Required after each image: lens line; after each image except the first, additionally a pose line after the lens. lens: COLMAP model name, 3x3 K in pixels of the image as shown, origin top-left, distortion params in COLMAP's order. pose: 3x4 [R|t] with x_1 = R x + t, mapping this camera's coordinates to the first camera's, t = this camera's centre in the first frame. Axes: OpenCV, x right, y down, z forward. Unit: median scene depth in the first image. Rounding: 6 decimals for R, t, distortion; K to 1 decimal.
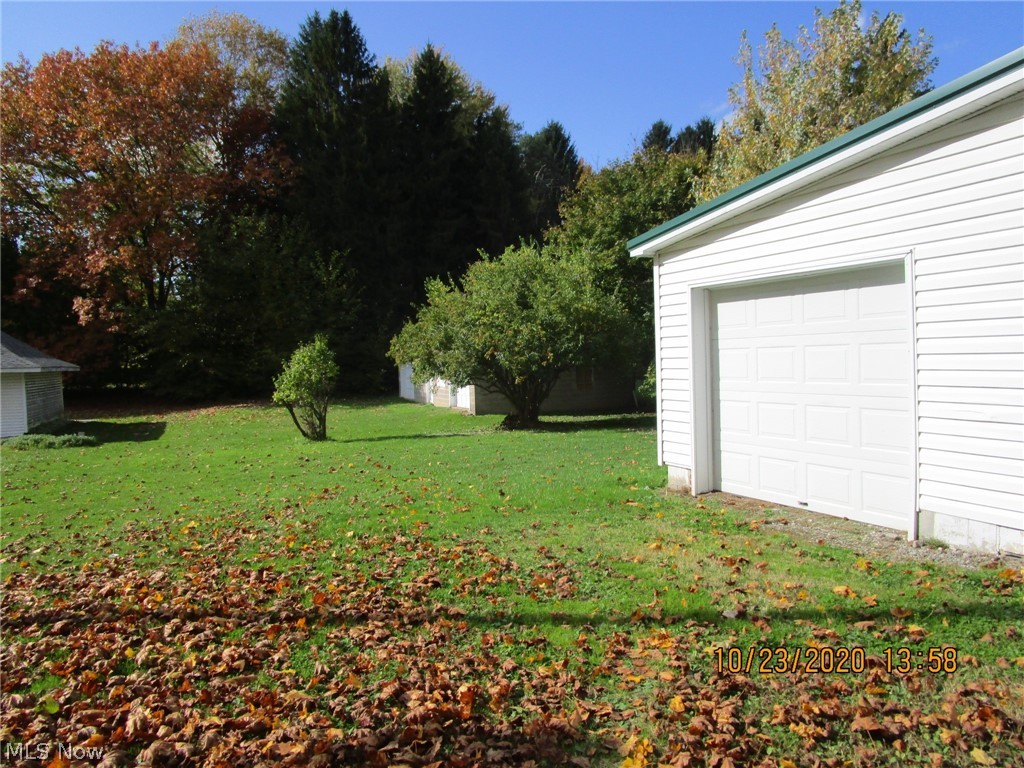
lens RADIAL K [[728.4, 0, 511.6], [0, 728.4, 381.9], [0, 0, 1]] dist [-0.037796, 0.015192]
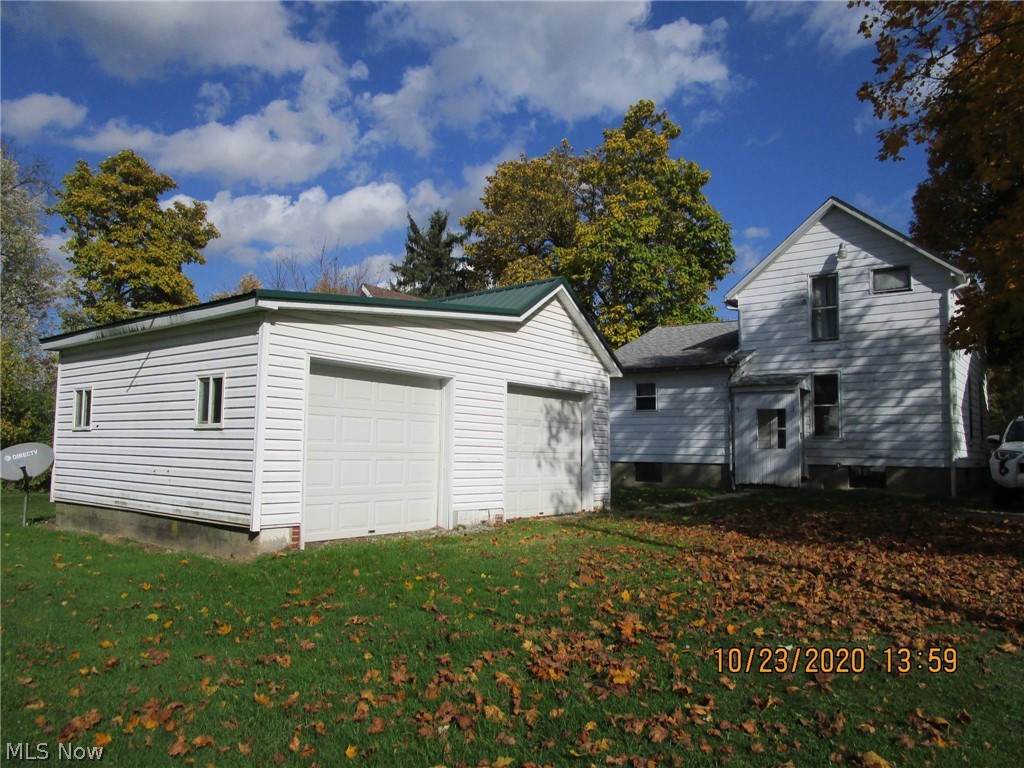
lens RADIAL K [[728.4, 0, 511.2], [0, 728.4, 385.5], [0, 0, 1]] dist [-0.037796, 0.015192]
pose [[-0.486175, 0.065344, 0.871415, -0.990107], [-0.000867, 0.997164, -0.075257, -0.007264], [-0.873861, -0.037343, -0.484740, 1.491190]]
